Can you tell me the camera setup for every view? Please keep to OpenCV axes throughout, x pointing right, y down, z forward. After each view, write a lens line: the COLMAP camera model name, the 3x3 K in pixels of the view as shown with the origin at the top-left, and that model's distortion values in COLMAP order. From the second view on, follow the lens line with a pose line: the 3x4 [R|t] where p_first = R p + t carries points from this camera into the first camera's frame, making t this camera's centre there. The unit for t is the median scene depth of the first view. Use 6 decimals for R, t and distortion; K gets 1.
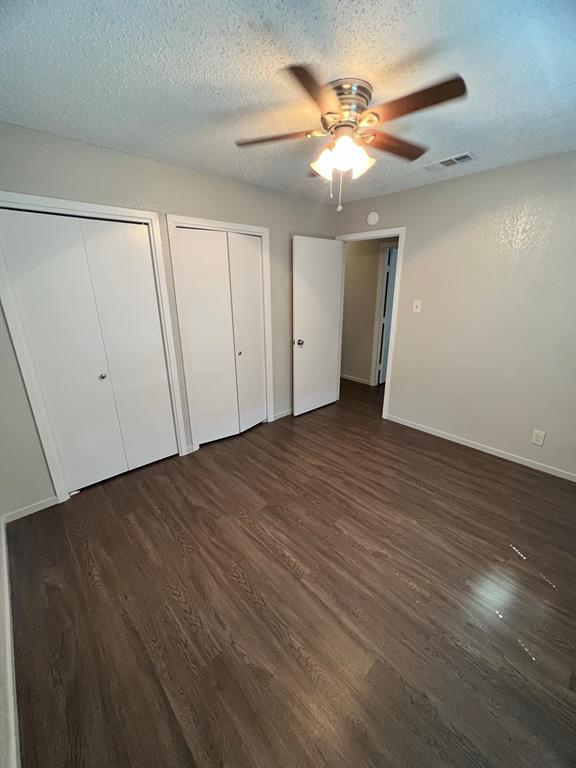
lens RADIAL K [[309.9, 0, 301.1], [0, 309.9, 384.7], [0, 0, 1]] dist [-0.001425, 0.000557]
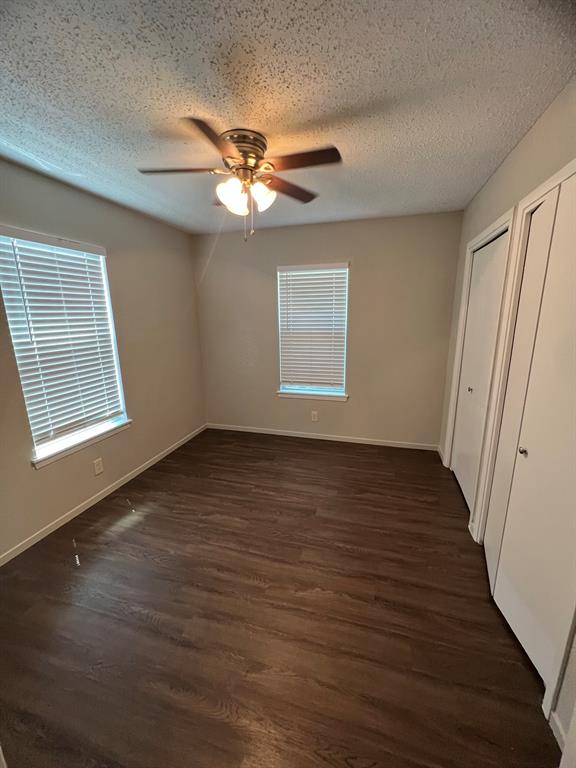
lens RADIAL K [[308.4, 0, 286.7], [0, 308.4, 384.9], [0, 0, 1]] dist [-0.000074, 0.001337]
pose [[-0.878873, 0.127417, -0.459725, 0.382304], [-0.126177, 0.867267, 0.481588, -0.460240], [0.460067, 0.481261, -0.746141, 1.455464]]
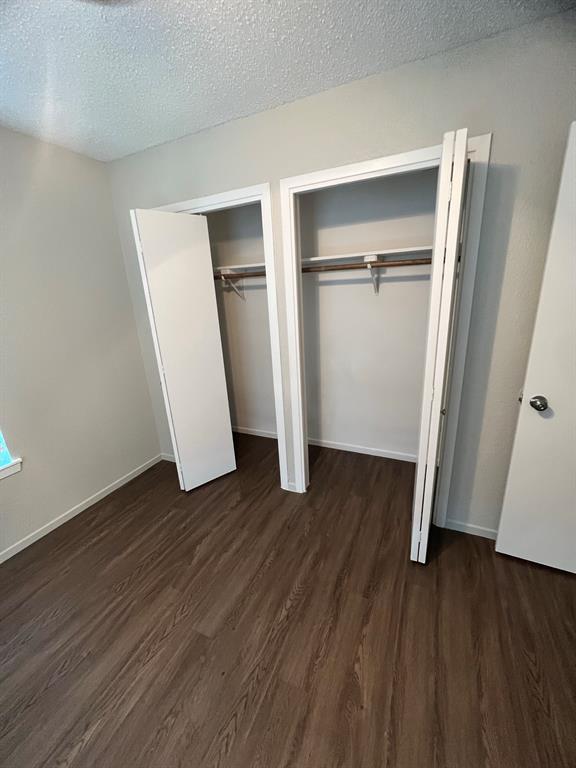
lens RADIAL K [[309.9, 0, 288.0], [0, 309.9, 383.9], [0, 0, 1]] dist [-0.001425, 0.000557]
pose [[0.349992, 0.266029, -0.898184, 0.348976], [-0.237437, 0.952709, 0.189657, -0.234653], [0.906162, 0.146883, 0.396606, 0.790492]]
